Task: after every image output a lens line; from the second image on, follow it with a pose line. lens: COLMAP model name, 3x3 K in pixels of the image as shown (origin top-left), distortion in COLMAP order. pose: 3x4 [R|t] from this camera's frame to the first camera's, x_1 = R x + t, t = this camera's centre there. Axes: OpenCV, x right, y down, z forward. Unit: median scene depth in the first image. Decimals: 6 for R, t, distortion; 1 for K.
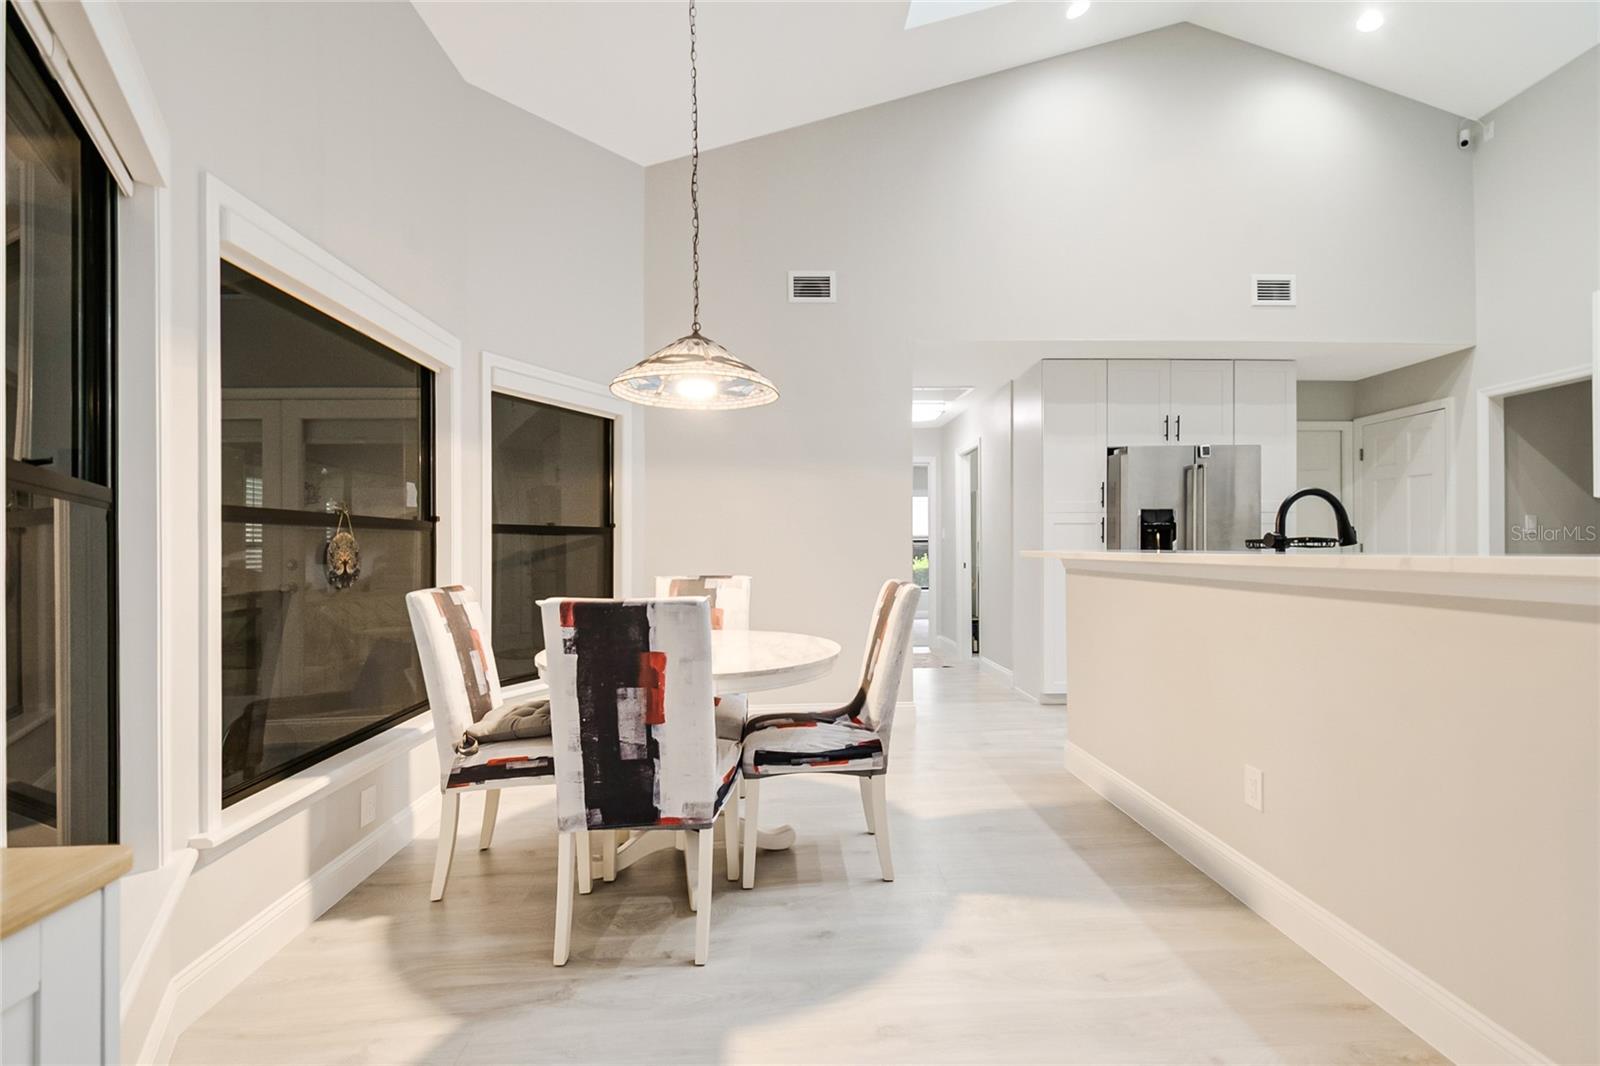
lens RADIAL K [[635.4, 0, 802.6], [0, 635.4, 552.9], [0, 0, 1]] dist [0.000901, 0.000076]
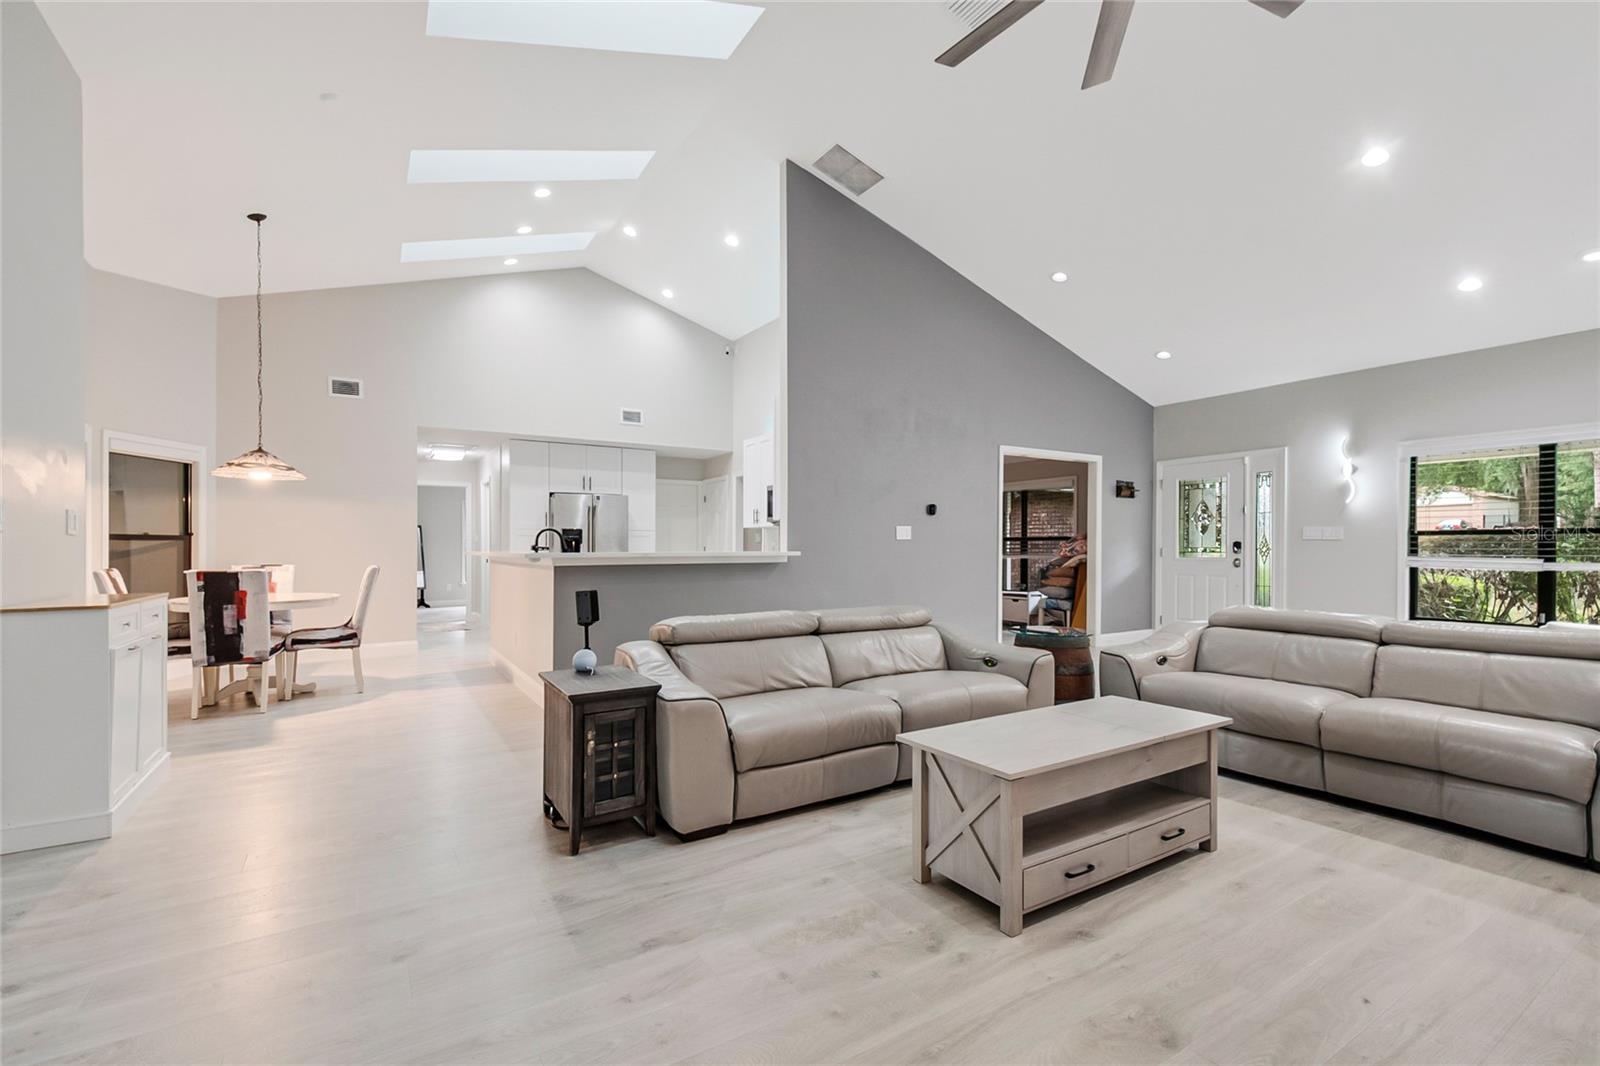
lens RADIAL K [[702.8, 0, 803.1], [0, 702.8, 551.3], [0, 0, 1]] dist [0.025172, -0.034059]
pose [[0.875728, 0.002497, 0.482798, 0.309159], [-0.002509, 0.999997, -0.000621, -0.007081], [-0.482798, -0.000667, 0.875731, -2.098760]]
